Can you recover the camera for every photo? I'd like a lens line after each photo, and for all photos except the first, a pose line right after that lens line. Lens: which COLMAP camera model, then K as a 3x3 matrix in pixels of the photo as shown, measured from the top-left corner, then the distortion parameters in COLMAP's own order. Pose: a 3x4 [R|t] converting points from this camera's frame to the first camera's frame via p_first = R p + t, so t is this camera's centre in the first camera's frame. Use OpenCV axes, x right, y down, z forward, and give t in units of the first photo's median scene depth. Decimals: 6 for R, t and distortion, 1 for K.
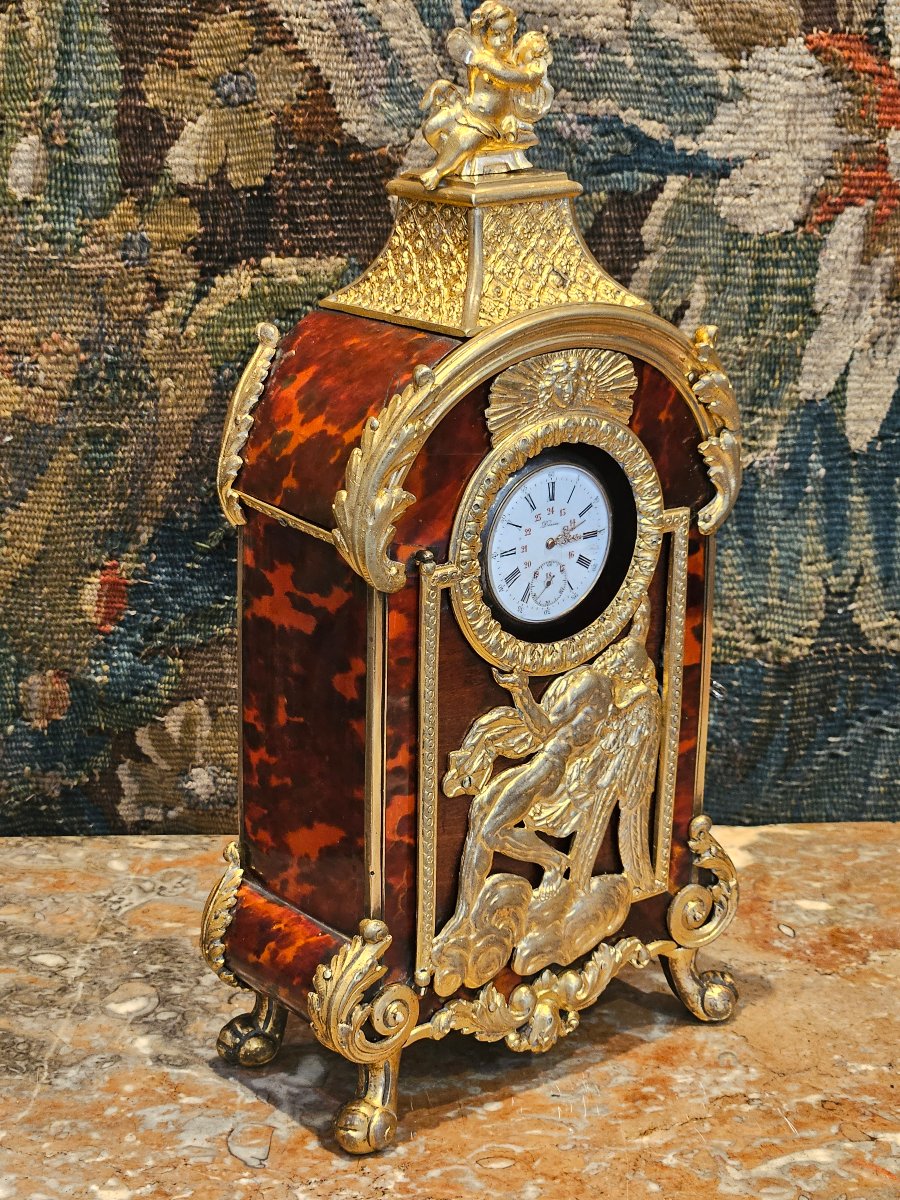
lens RADIAL K [[2650.1, 0, 446.4], [0, 2650.1, 636.1], [0, 0, 1]] dist [-0.337614, 3.806149]
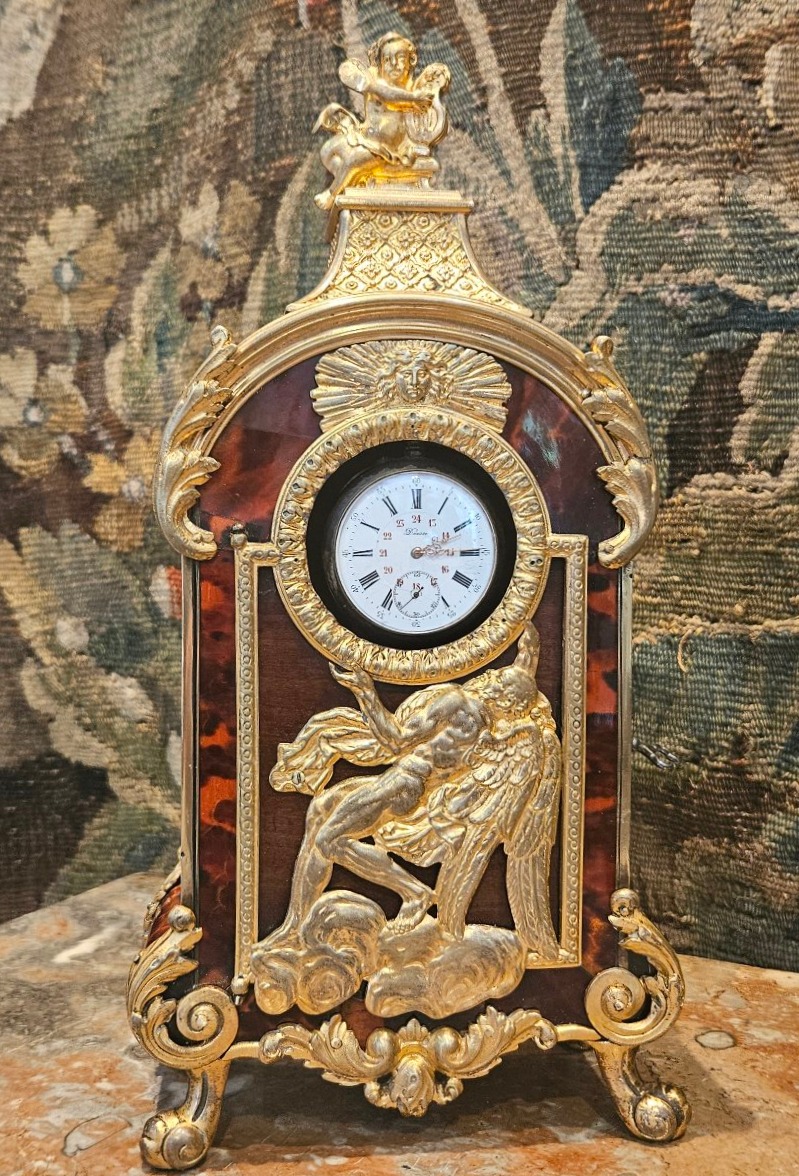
lens RADIAL K [[1297.8, 0, 383.9], [0, 1297.8, 592.2], [0, 0, 1]] dist [0.072004, -0.115954]
pose [[0.849536, 0.015993, -0.527288, 0.243370], [-0.156667, 0.962093, -0.223232, 0.076763], [0.503730, 0.272252, 0.819838, 0.511142]]
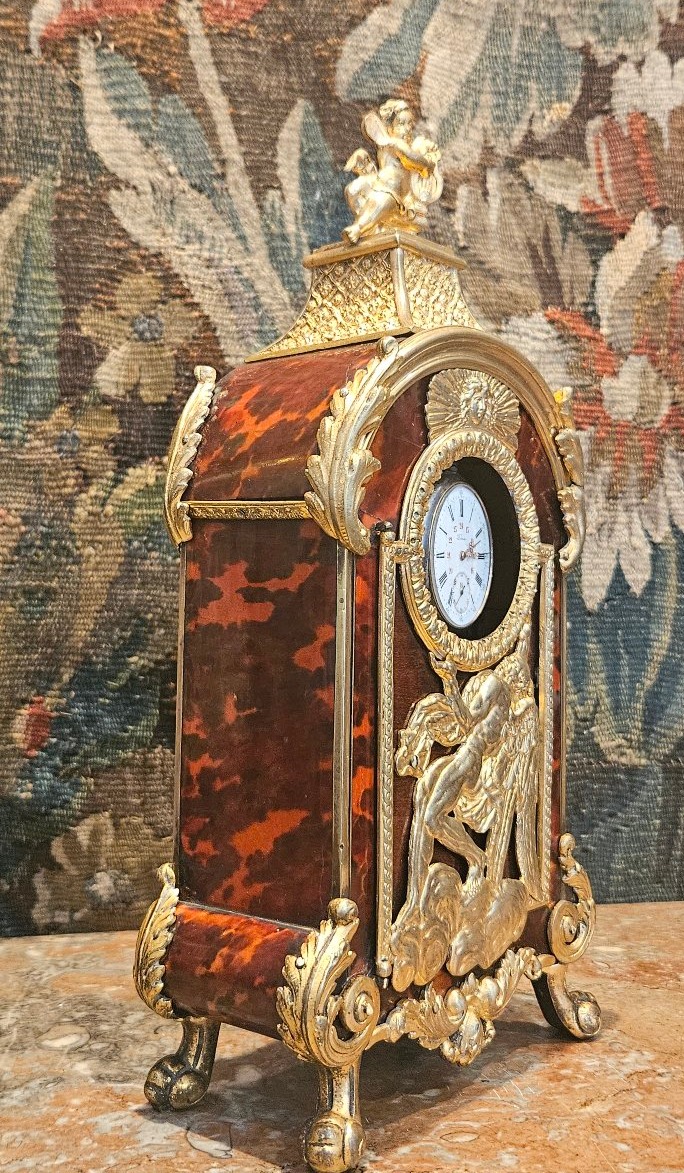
lens RADIAL K [[1297.2, 0, 324.1], [0, 1297.2, 564.4], [0, 0, 1]] dist [0.077338, -0.121767]
pose [[0.987827, 0.000080, 0.155555, -0.094575], [0.052167, 0.941920, -0.331761, 0.134784], [-0.146546, 0.335837, 0.930450, 0.400073]]
